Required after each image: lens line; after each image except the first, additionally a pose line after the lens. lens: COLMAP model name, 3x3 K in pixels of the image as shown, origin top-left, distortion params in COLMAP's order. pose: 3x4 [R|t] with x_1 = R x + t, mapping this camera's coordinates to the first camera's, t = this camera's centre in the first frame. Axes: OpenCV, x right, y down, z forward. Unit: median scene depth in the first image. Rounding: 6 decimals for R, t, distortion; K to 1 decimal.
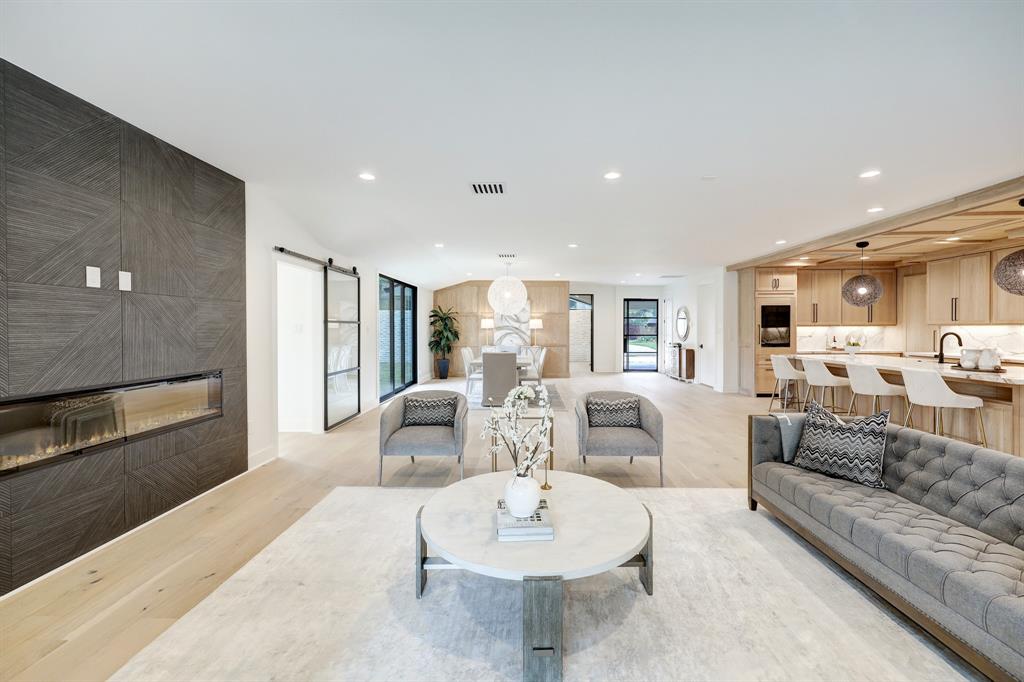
lens RADIAL K [[420.8, 0, 515.0], [0, 420.8, 335.3], [0, 0, 1]] dist [-0.002294, 0.000173]
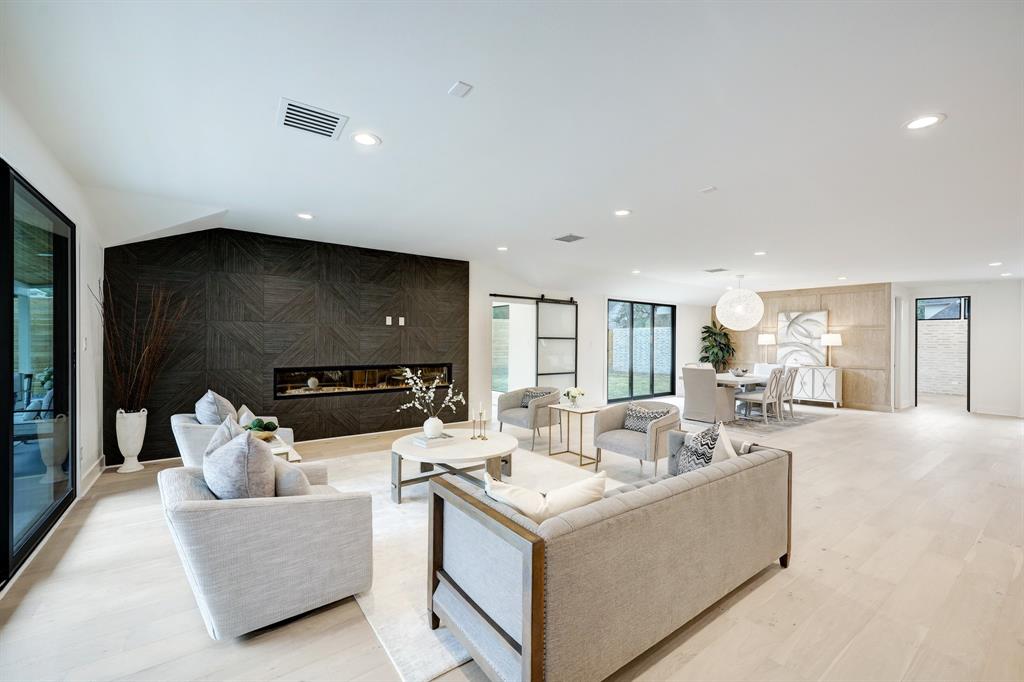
lens RADIAL K [[420.8, 0, 510.8], [0, 420.8, 343.3], [0, 0, 1]] dist [-0.002294, 0.000173]
pose [[0.604448, 0.007245, -0.796612, 0.508324], [-0.022111, 0.999726, -0.007685, -0.000799], [0.796338, 0.022259, 0.604442, 0.027838]]
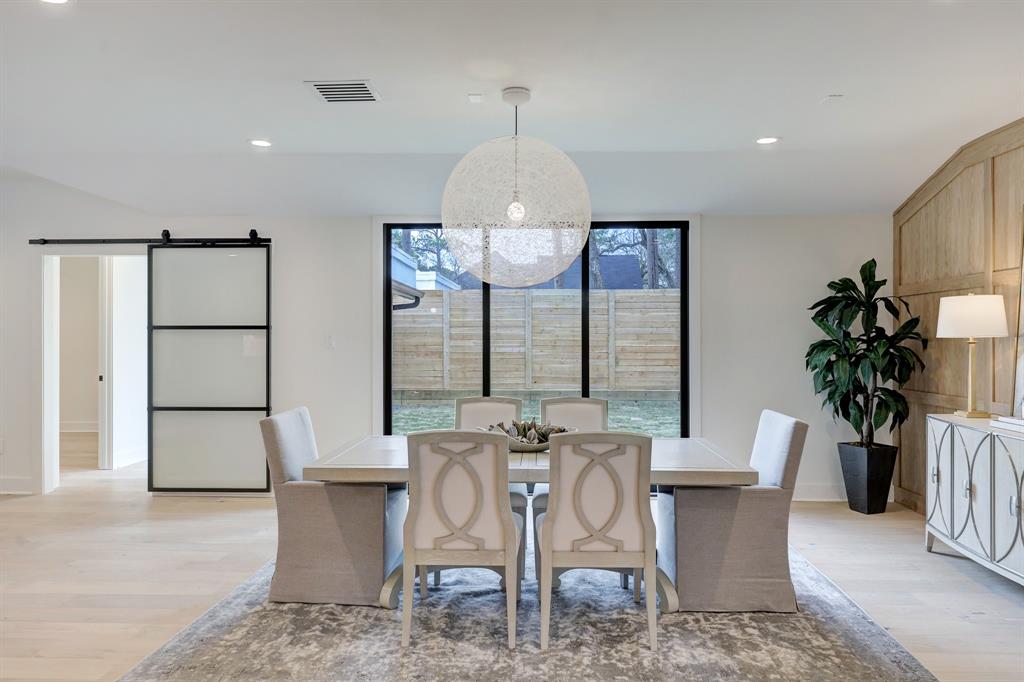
lens RADIAL K [[736.3, 0, 513.4], [0, 736.3, 340.4], [0, 0, 1]] dist [0.003207, 0.001467]
pose [[-0.024638, -0.000684, -0.999696, 0.529847], [-0.017697, 0.999843, -0.000248, -0.017677], [0.999540, 0.017685, -0.024647, 1.214496]]
